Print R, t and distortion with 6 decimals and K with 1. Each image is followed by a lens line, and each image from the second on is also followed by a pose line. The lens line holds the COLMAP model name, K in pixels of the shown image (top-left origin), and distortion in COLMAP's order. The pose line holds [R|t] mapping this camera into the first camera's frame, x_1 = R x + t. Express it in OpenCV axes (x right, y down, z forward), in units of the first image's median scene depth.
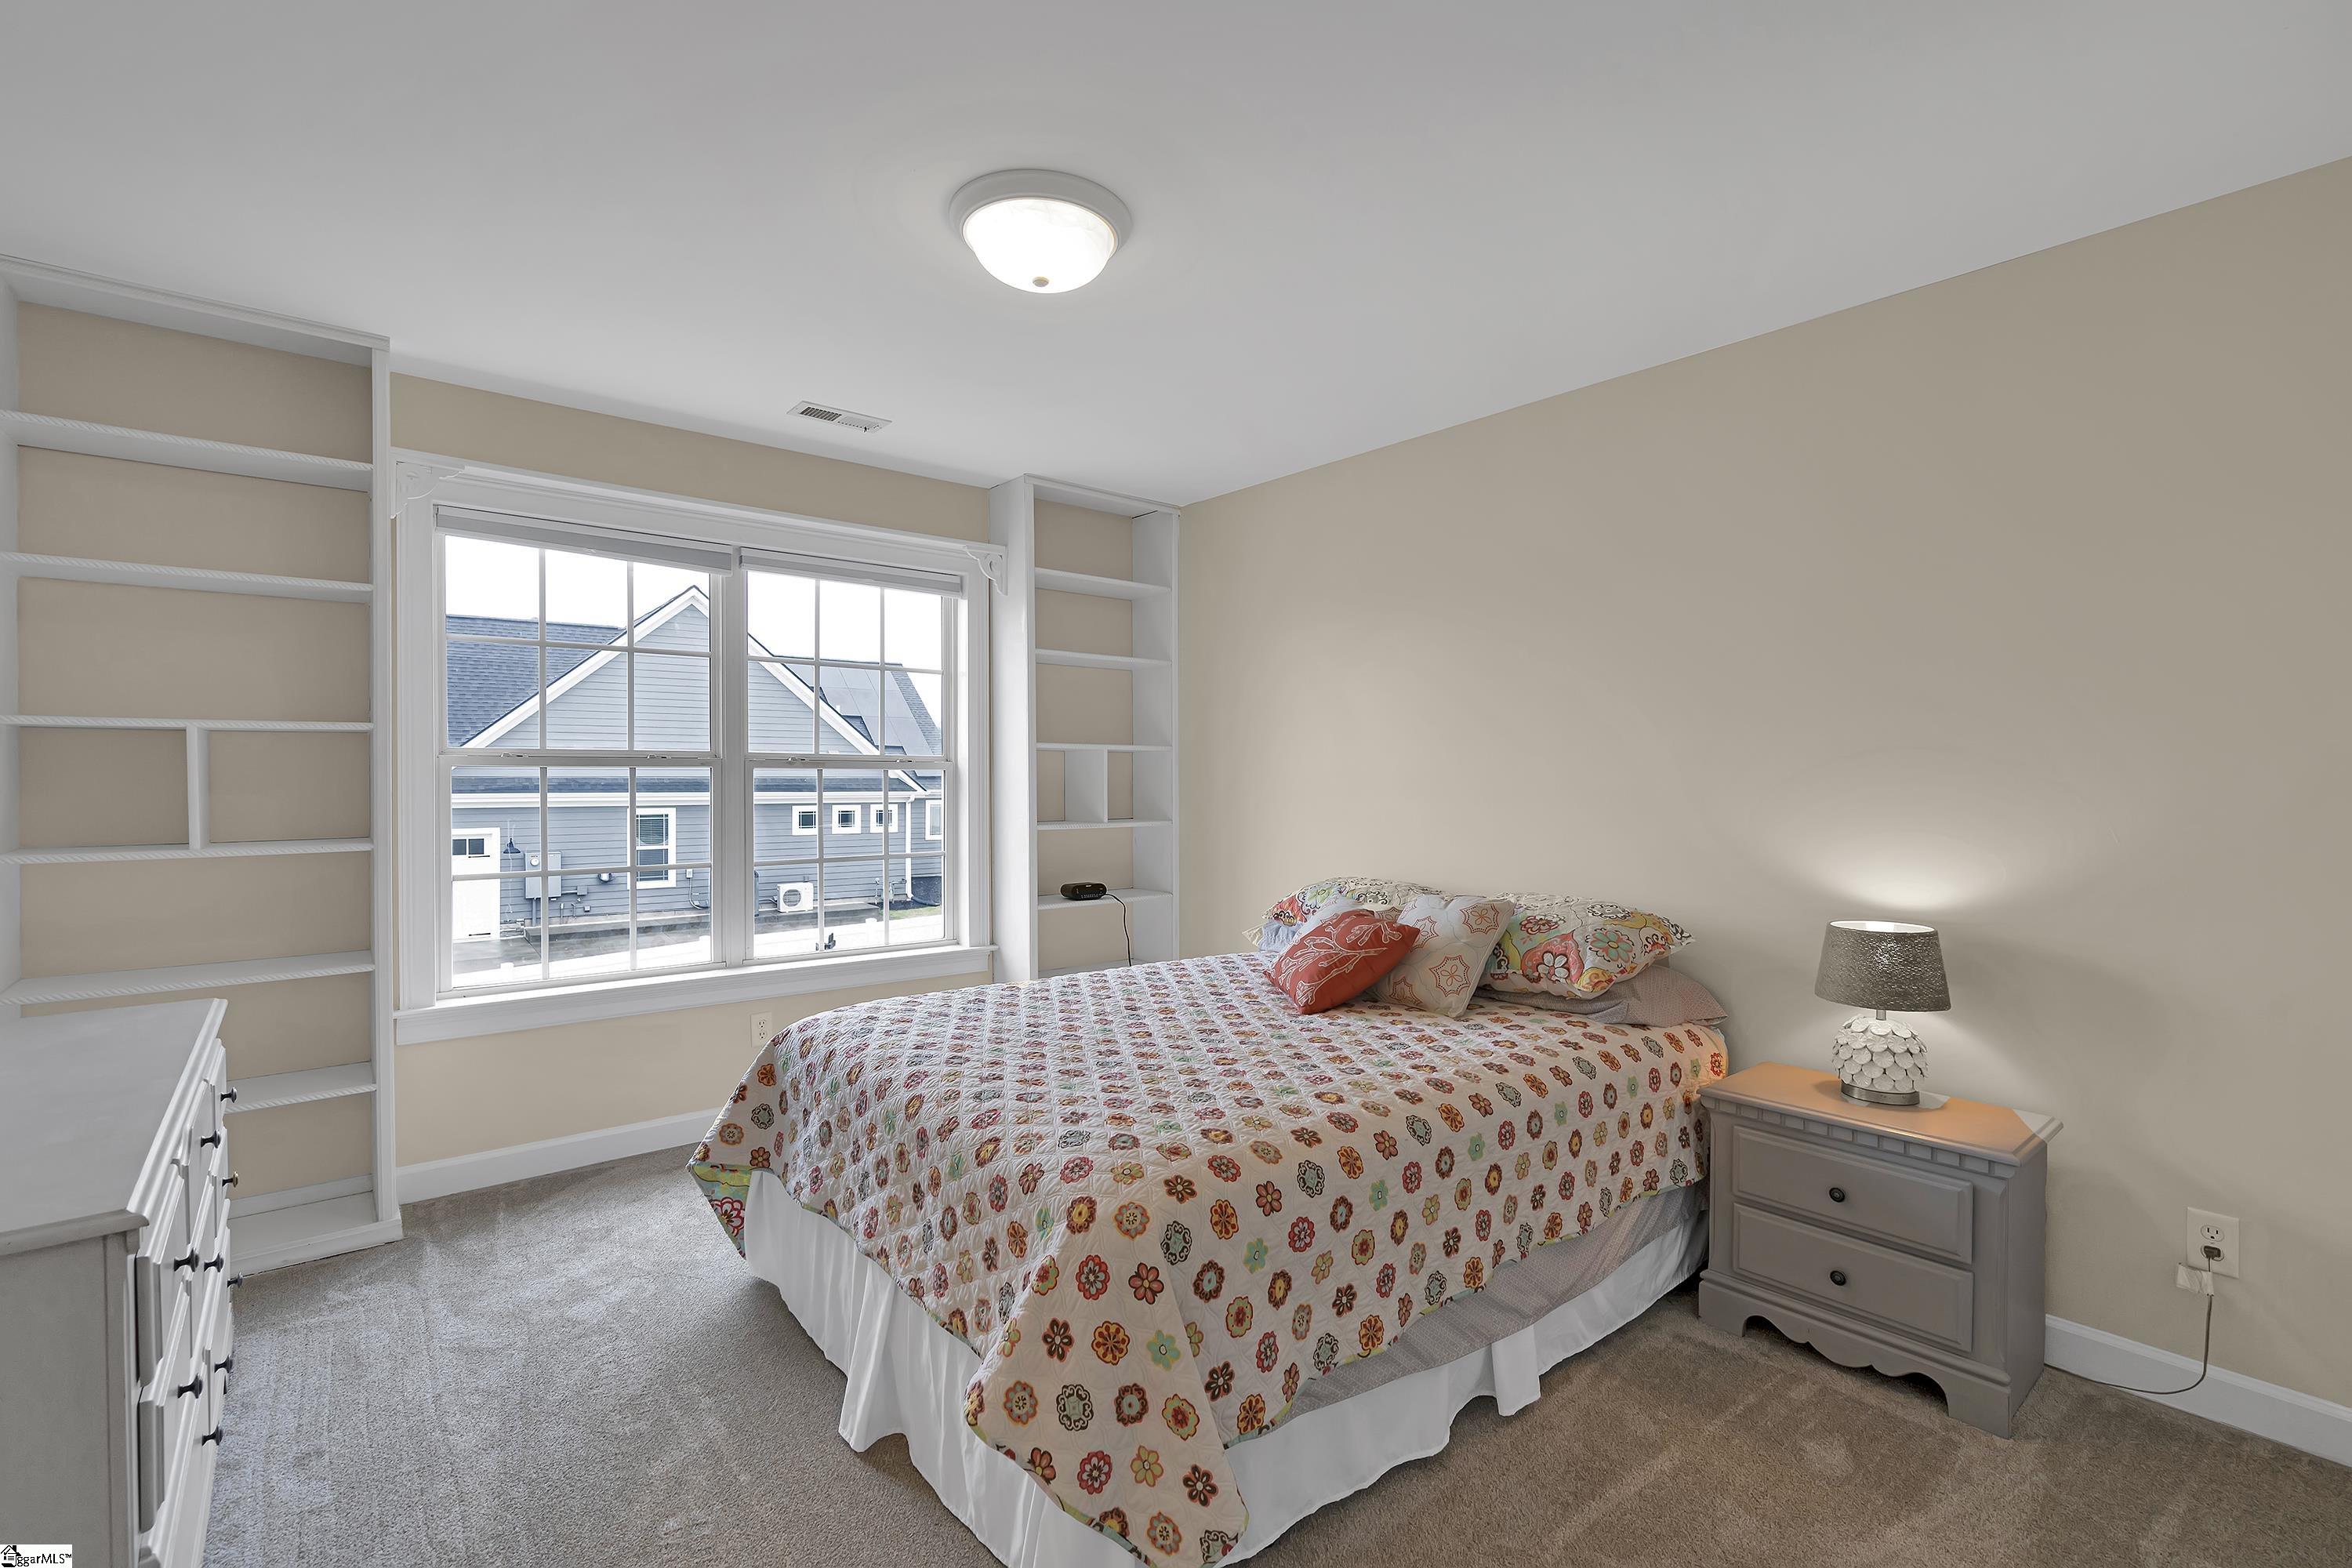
lens RADIAL K [[1080.5, 0, 1169.6], [0, 1080.5, 789.6], [0, 0, 1]] dist [0.002140, -0.000194]
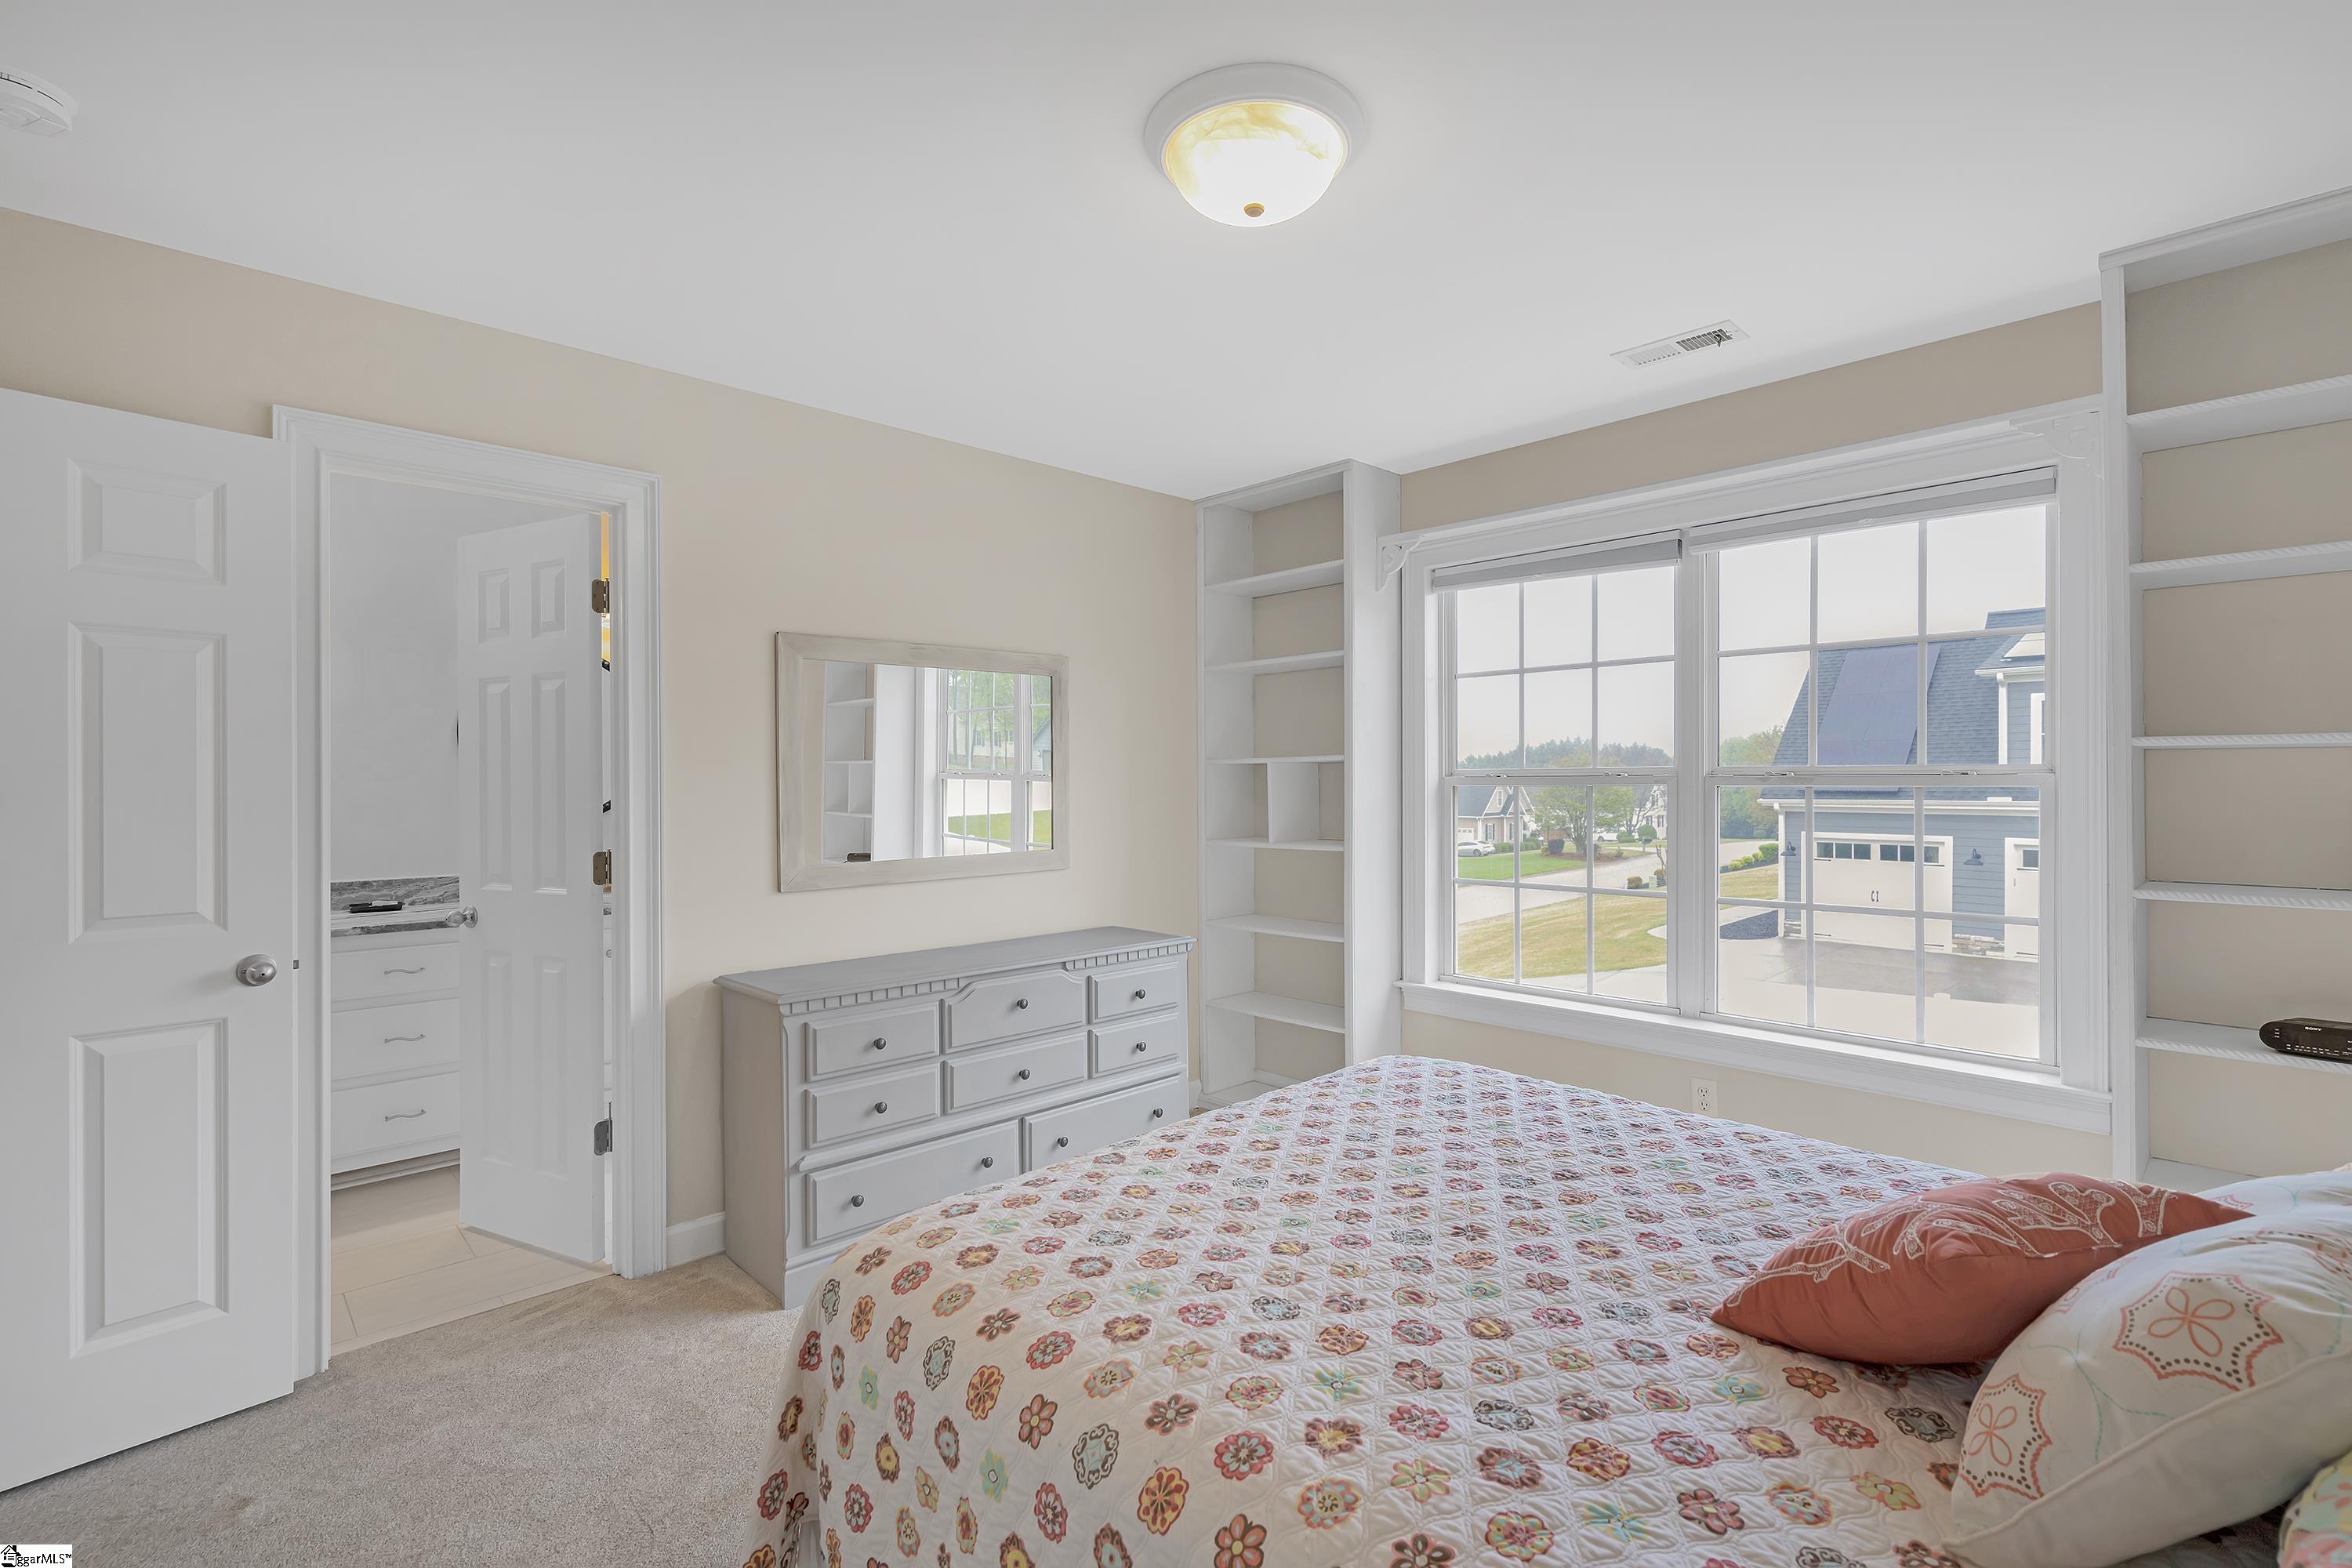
lens RADIAL K [[1080.5, 0, 1170.2], [0, 1080.5, 785.6], [0, 0, 1]] dist [0.002140, -0.000194]
pose [[0.105550, 0.001143, -0.994413, 0.421777], [0.004462, 0.999989, 0.001623, -0.021387], [0.994404, -0.004608, 0.105544, 0.495393]]
